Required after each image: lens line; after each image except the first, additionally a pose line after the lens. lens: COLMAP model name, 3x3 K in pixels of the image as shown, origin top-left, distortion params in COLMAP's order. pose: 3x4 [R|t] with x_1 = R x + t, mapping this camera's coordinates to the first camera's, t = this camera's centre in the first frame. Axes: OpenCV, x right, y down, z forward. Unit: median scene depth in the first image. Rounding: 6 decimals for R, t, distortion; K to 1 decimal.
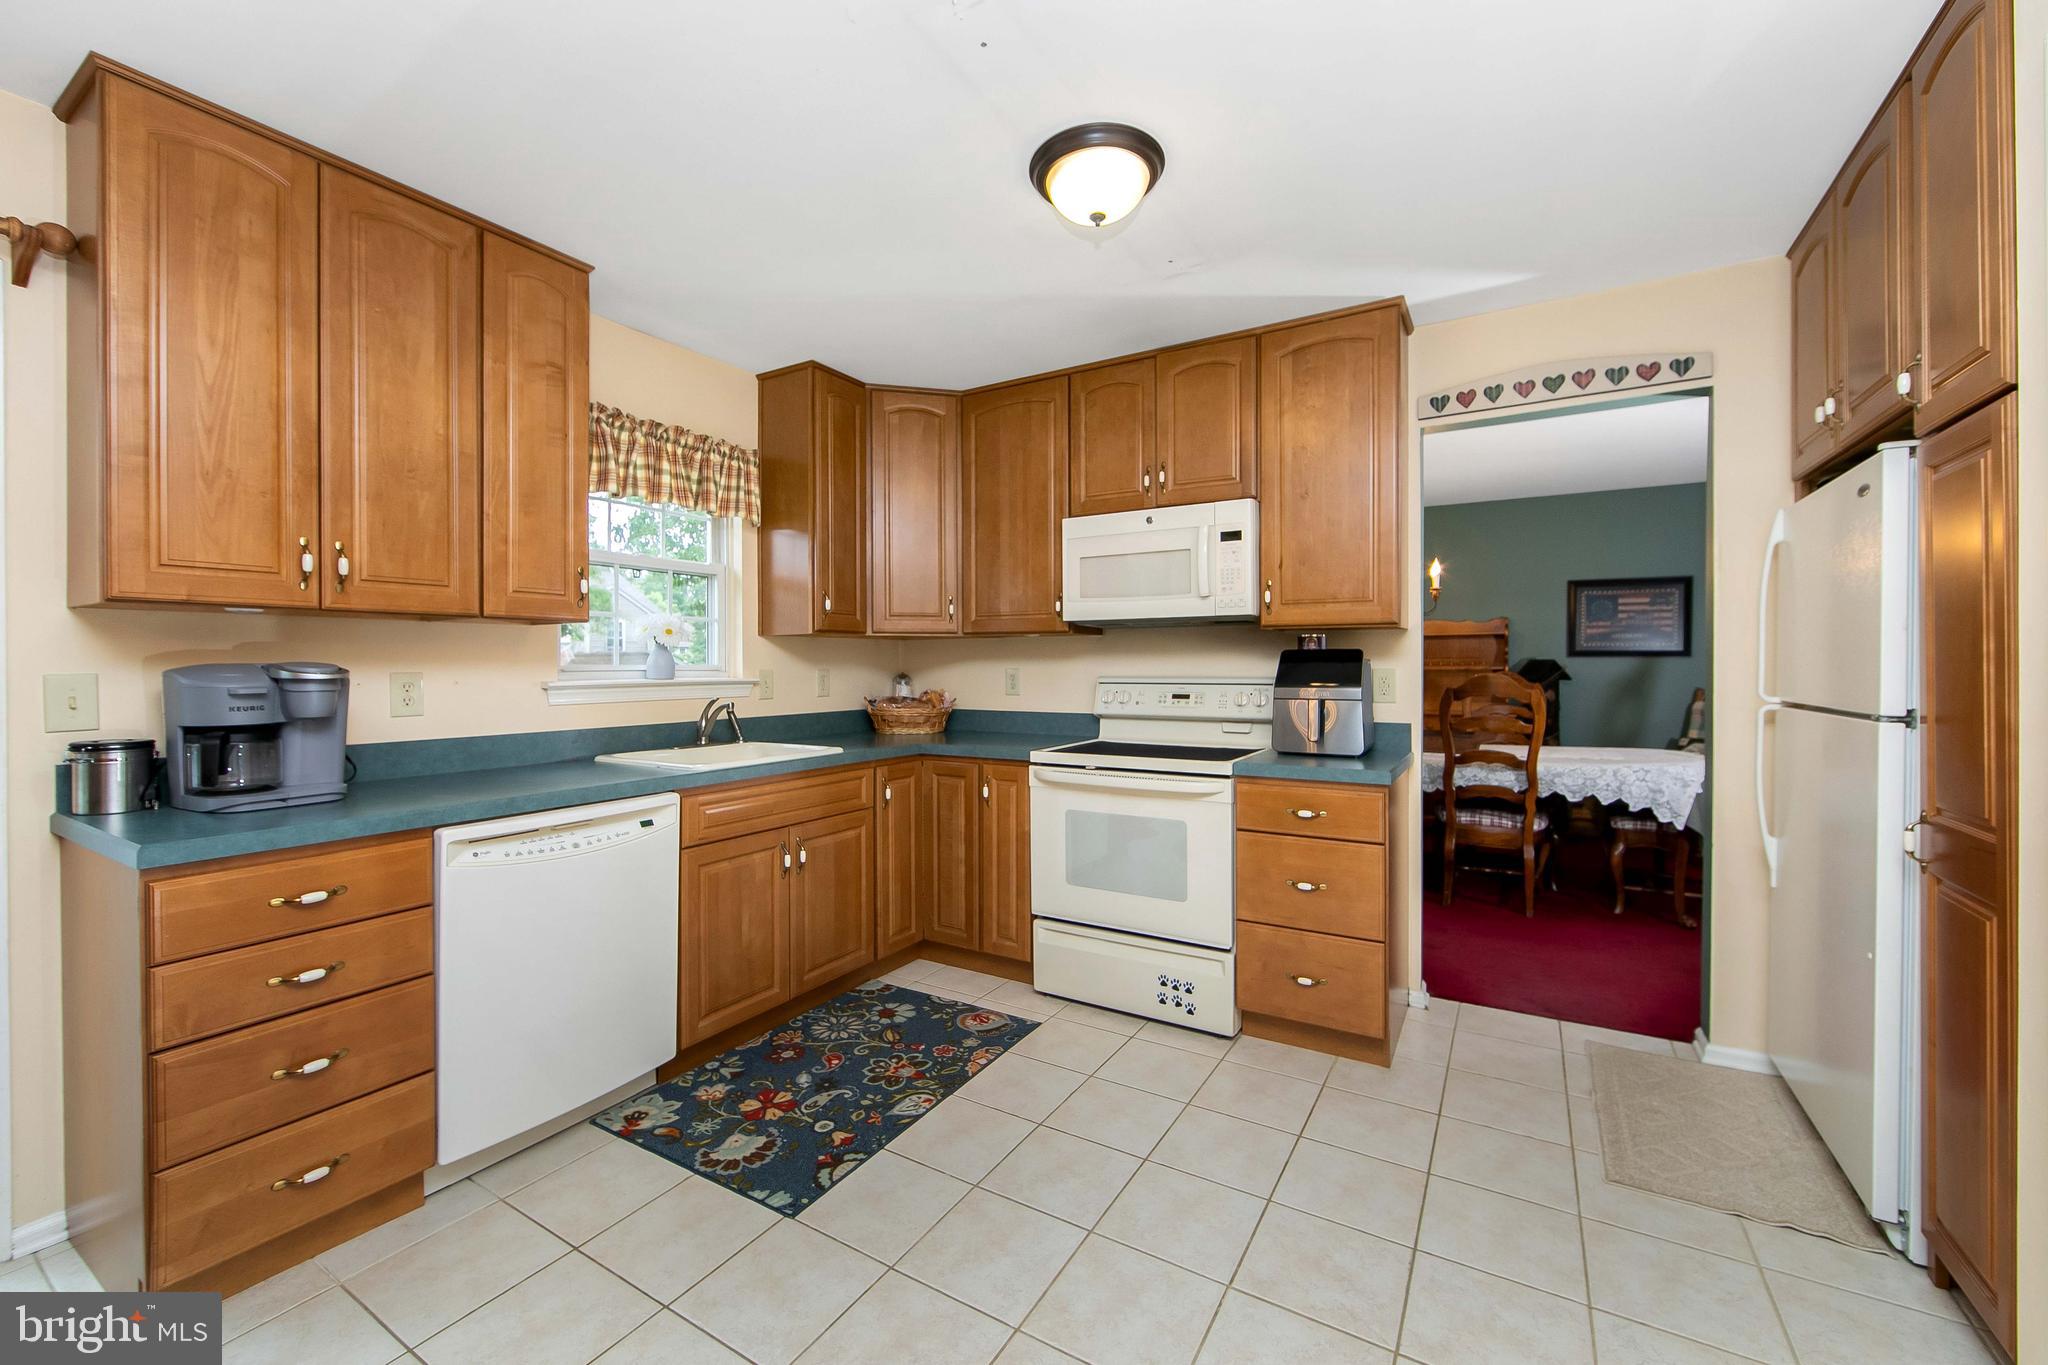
lens RADIAL K [[826.0, 0, 1029.7], [0, 826.0, 661.9], [0, 0, 1]] dist [-0.000369, 0.000248]
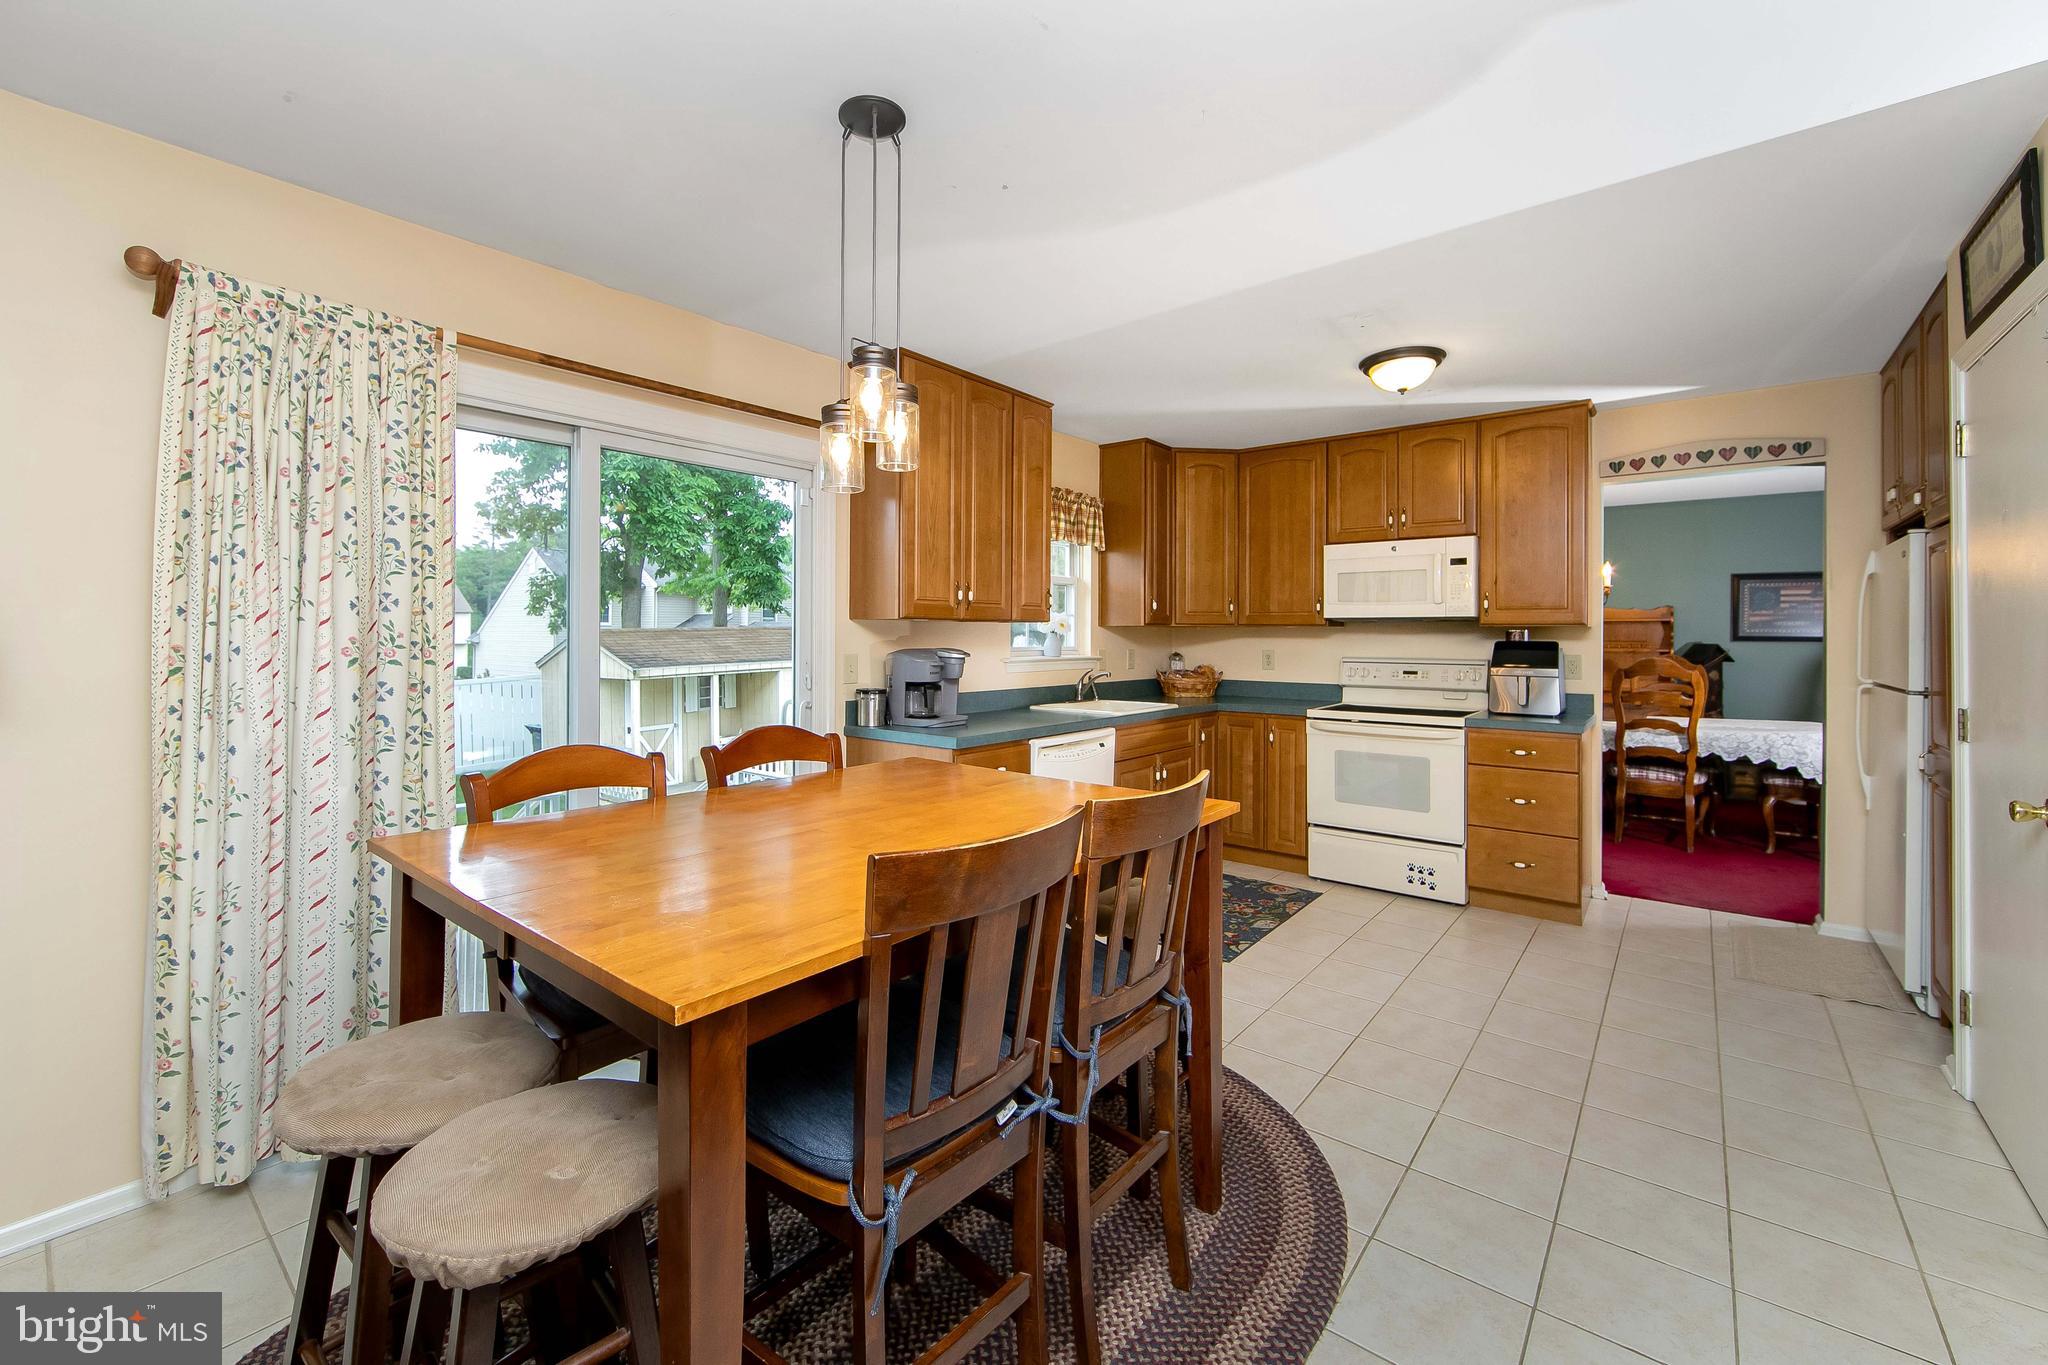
lens RADIAL K [[843.4, 0, 1020.7], [0, 843.4, 623.9], [0, 0, 1]] dist [-0.000397, 0.000212]
pose [[0.990537, 0.006178, -0.137110, -0.299021], [-0.007538, 0.999927, -0.009404, -0.023754], [0.137042, 0.010349, 0.990511, -0.538153]]
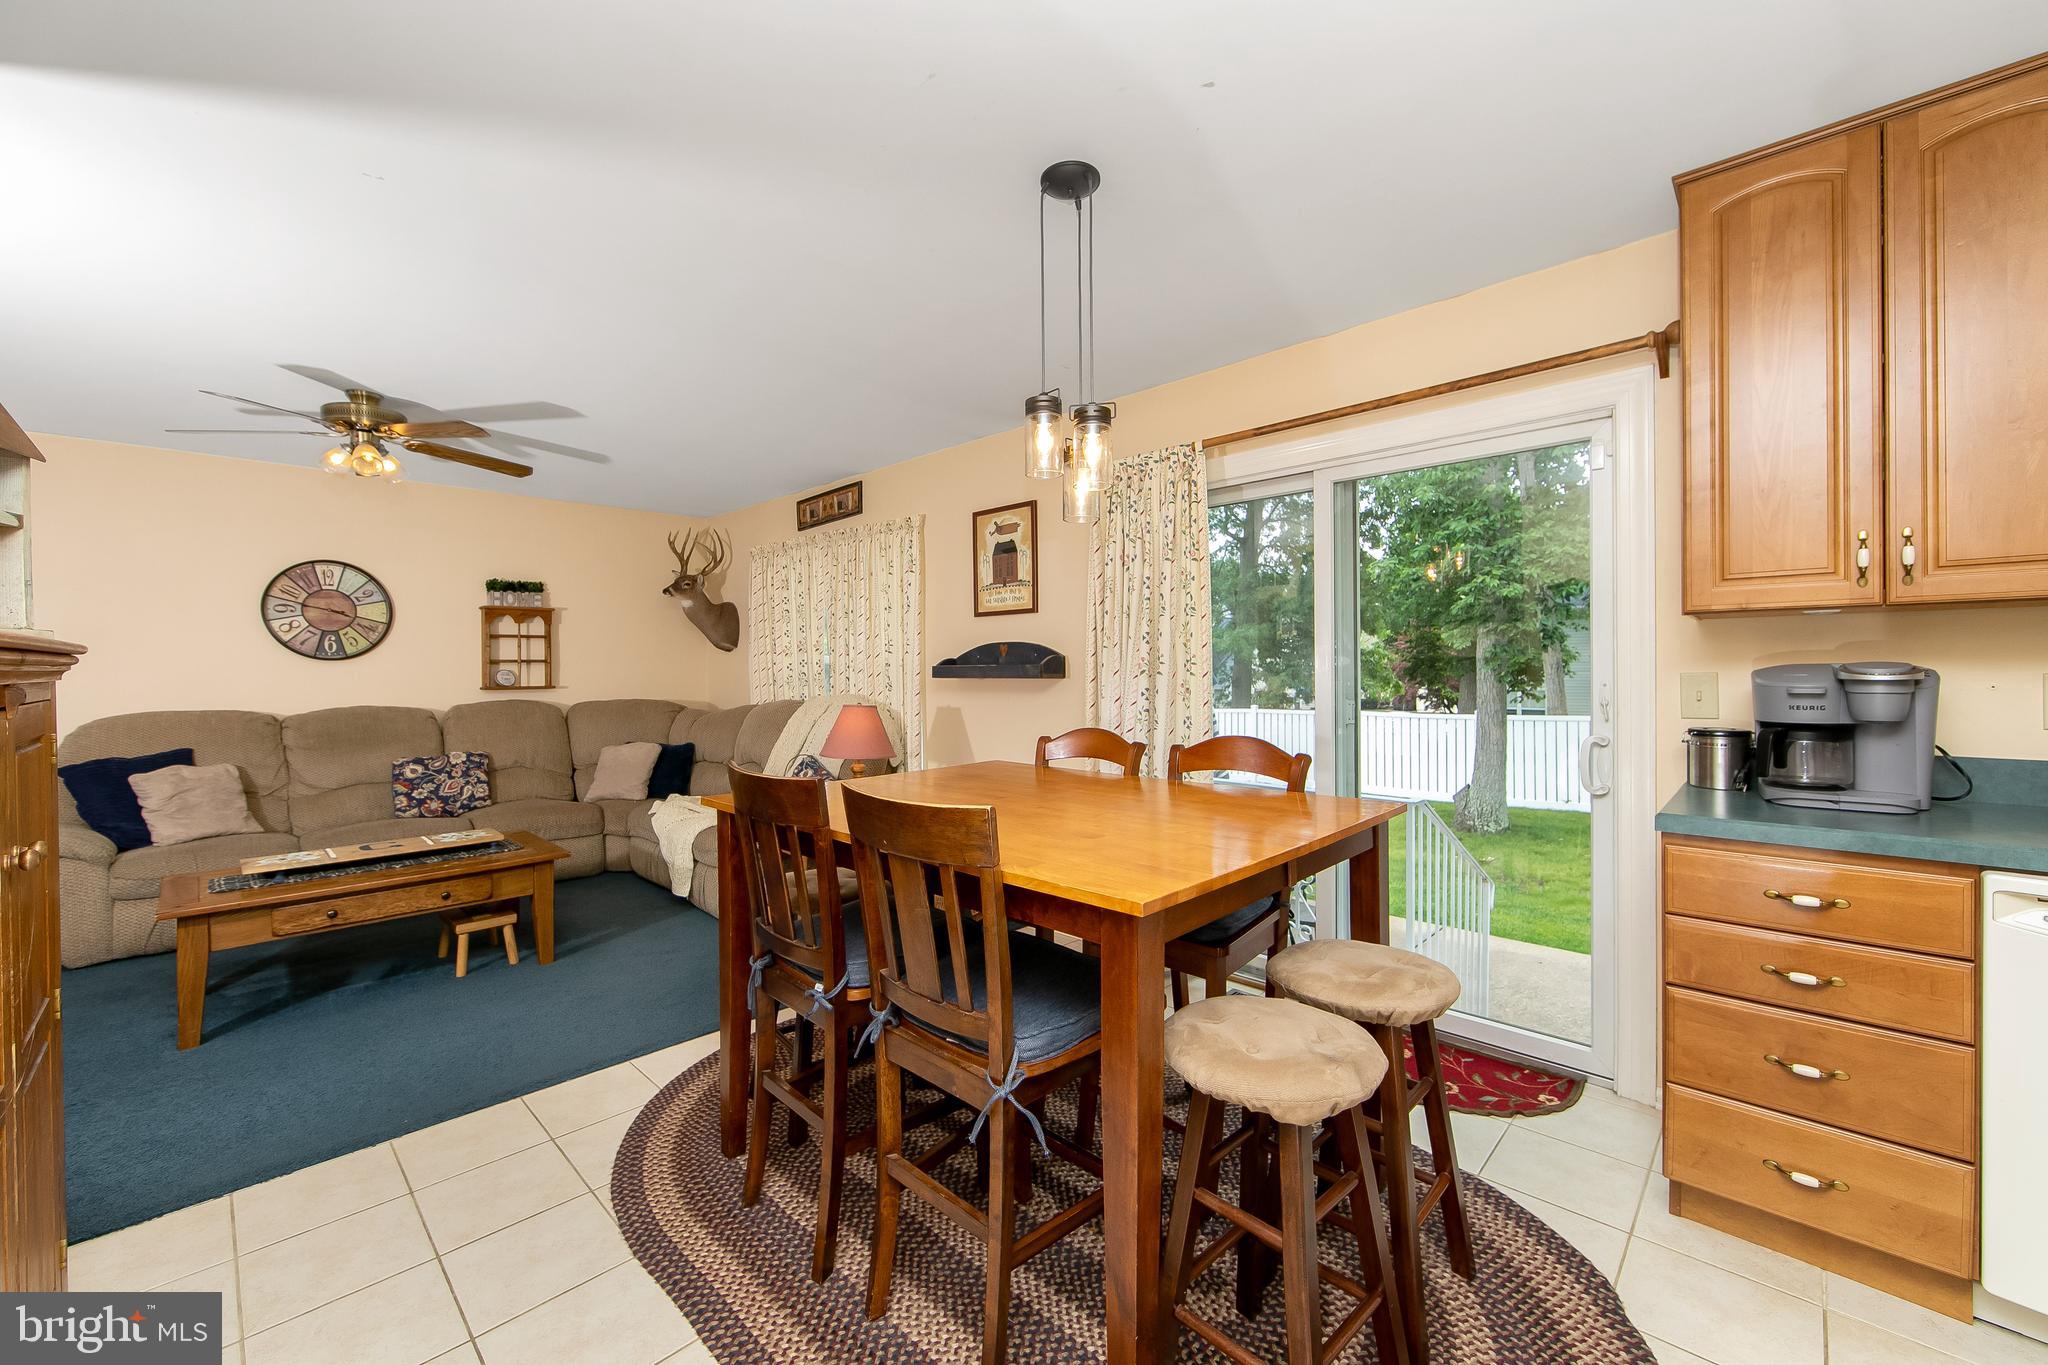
lens RADIAL K [[808.9, 0, 1018.5], [0, 808.9, 672.3], [0, 0, 1]] dist [-0.000045, 0.000134]
pose [[-0.233204, 0.009077, -0.972385, 0.162441], [0.013388, 0.999892, 0.006123, -0.004382], [0.972336, -0.011591, -0.233300, 0.170648]]
